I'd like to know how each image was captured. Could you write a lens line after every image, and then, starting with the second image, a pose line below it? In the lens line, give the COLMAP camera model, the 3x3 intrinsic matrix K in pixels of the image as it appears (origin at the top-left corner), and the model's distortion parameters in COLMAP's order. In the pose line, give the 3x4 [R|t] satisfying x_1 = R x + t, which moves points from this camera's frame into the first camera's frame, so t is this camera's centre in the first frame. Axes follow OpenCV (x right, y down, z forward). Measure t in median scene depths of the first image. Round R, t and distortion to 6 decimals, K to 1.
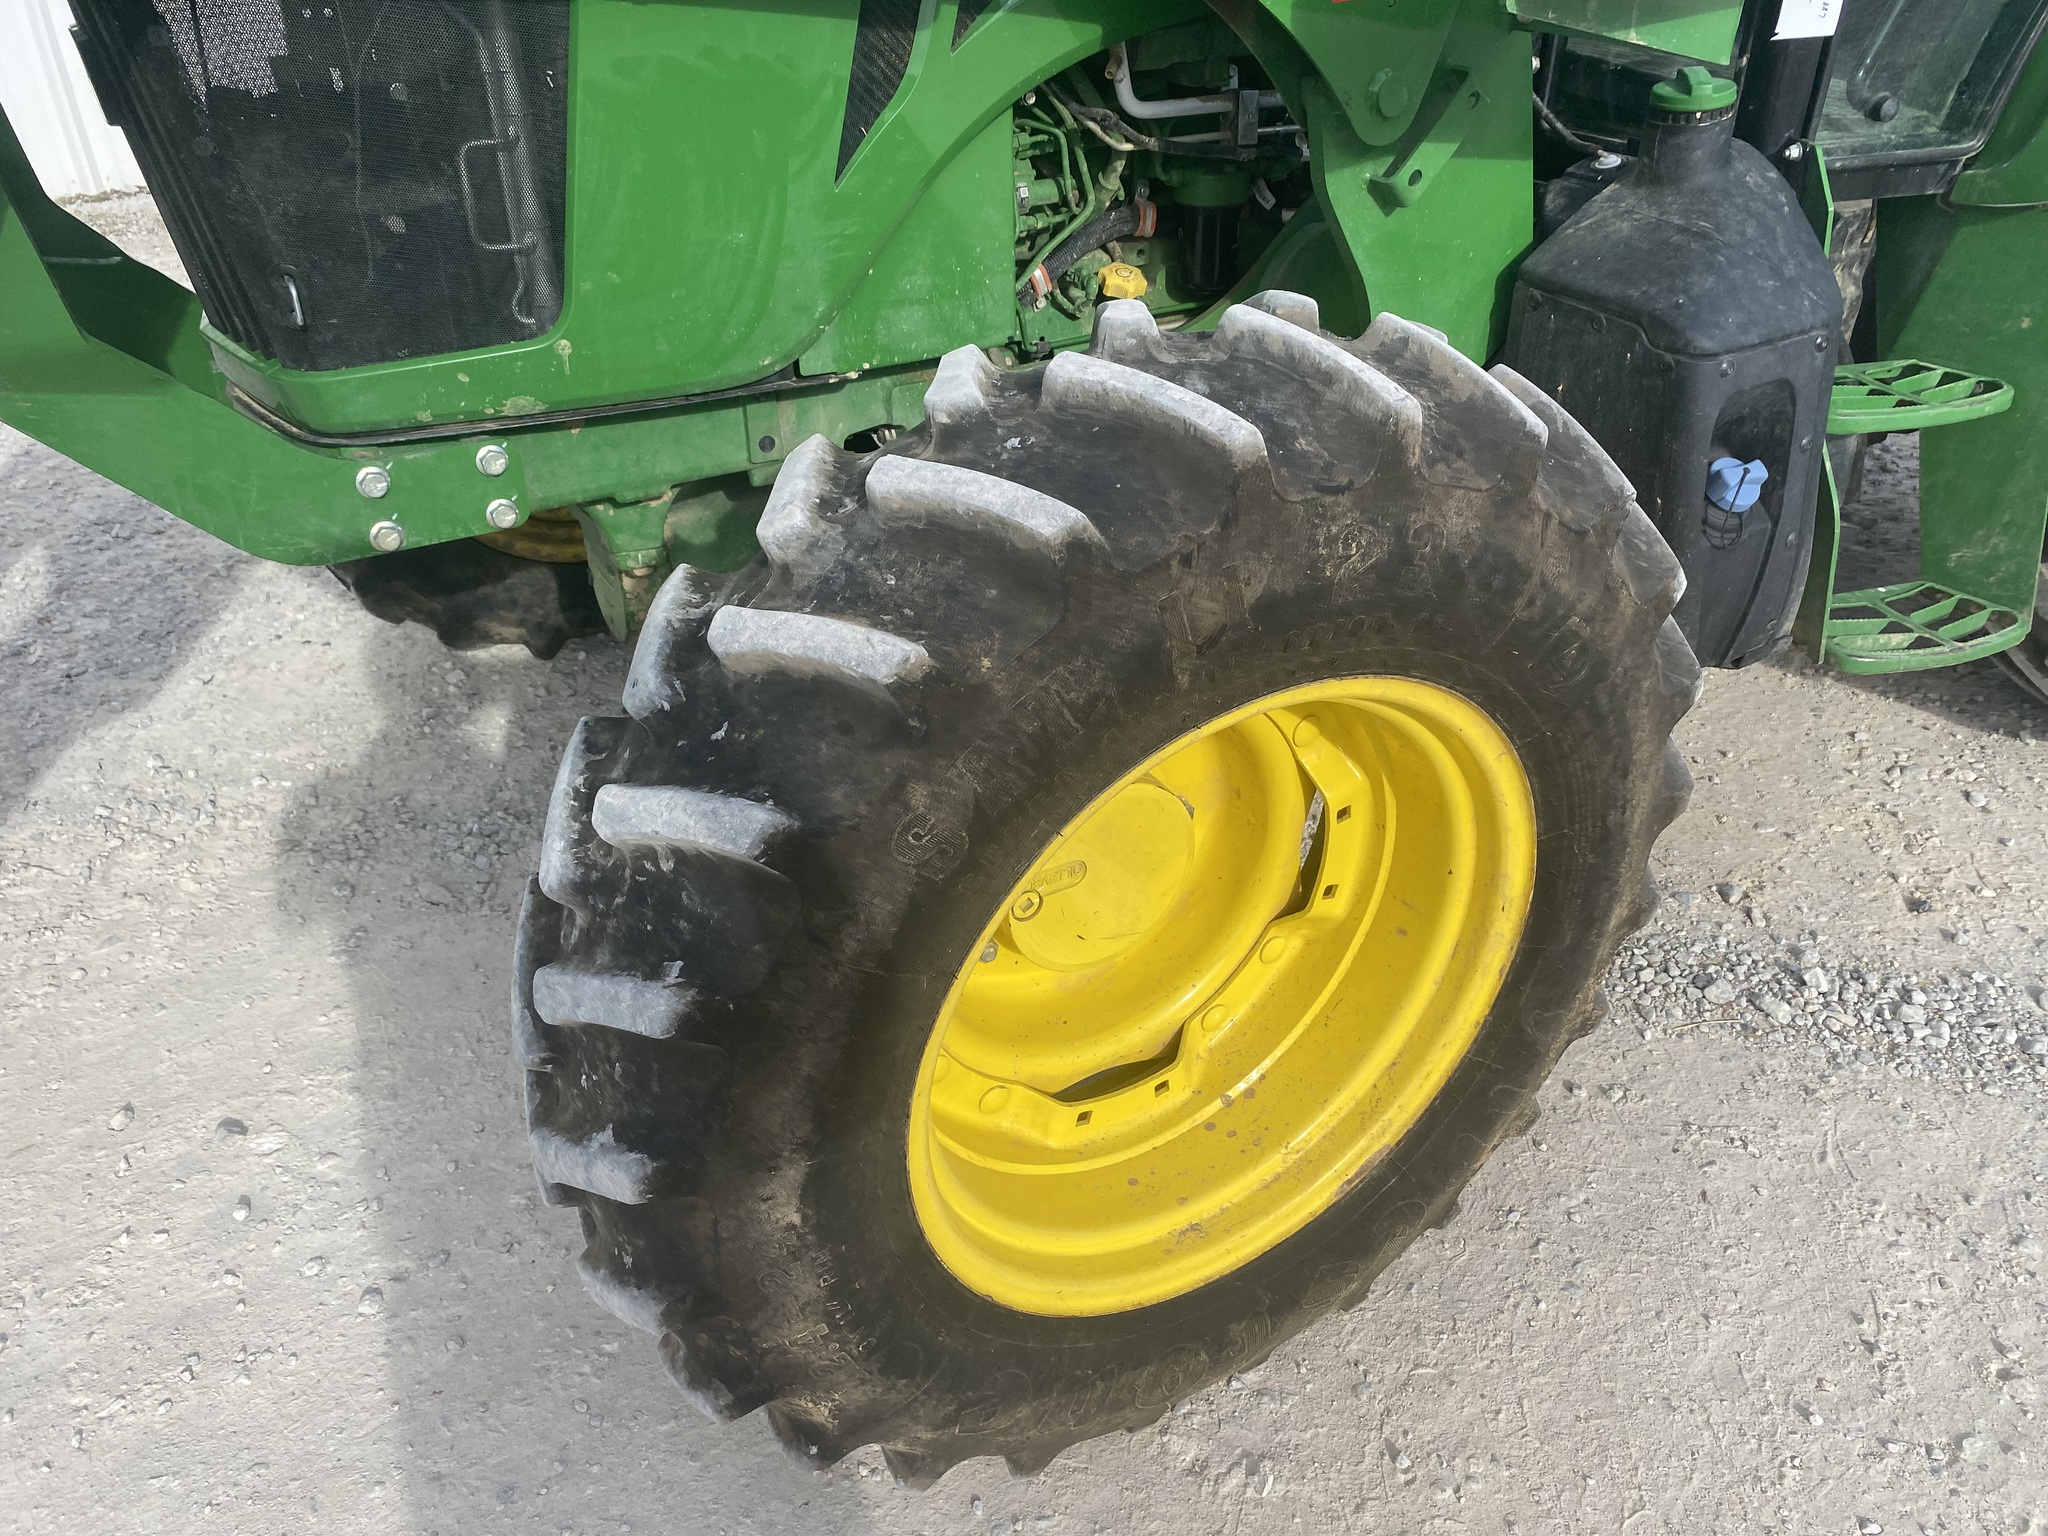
lens RADIAL K [[1551.8, 0, 1037.7], [0, 1551.8, 762.7], [0, 0, 1]] dist [0.027513, -0.031401]
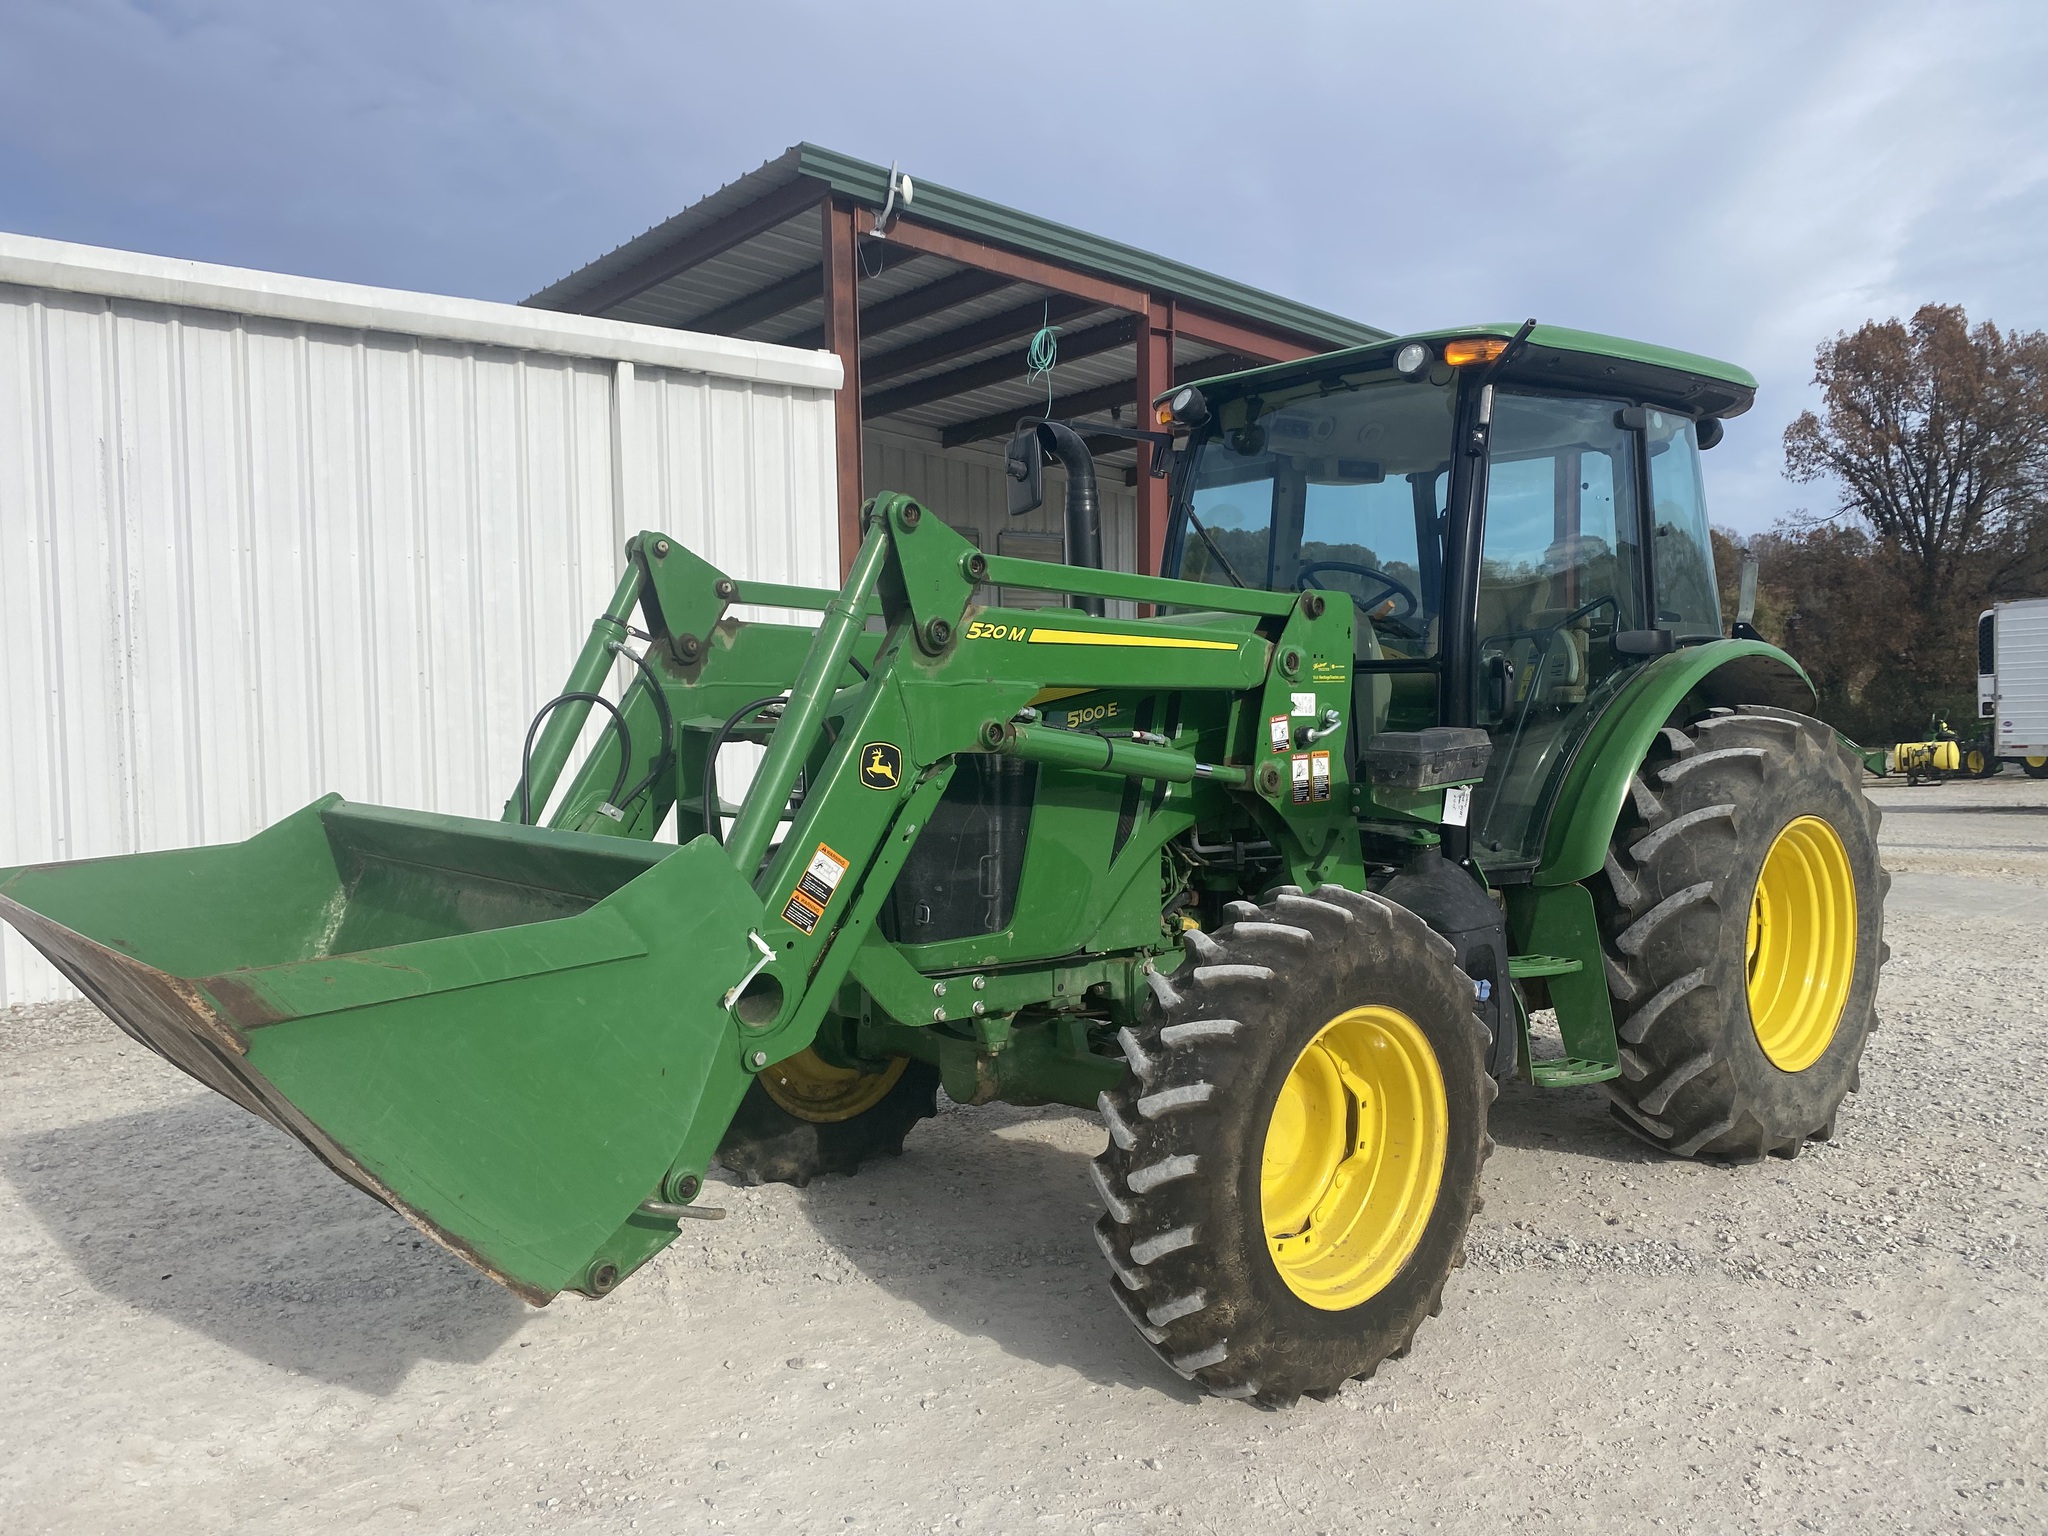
lens RADIAL K [[1551.8, 0, 1031.3], [0, 1551.8, 767.5], [0, 0, 1]] dist [0.027513, -0.031401]
pose [[0.981212, -0.005365, 0.192856, -0.690955], [0.099559, 0.870315, -0.482327, 0.622079], [-0.165258, 0.492466, 0.854498, -1.092161]]
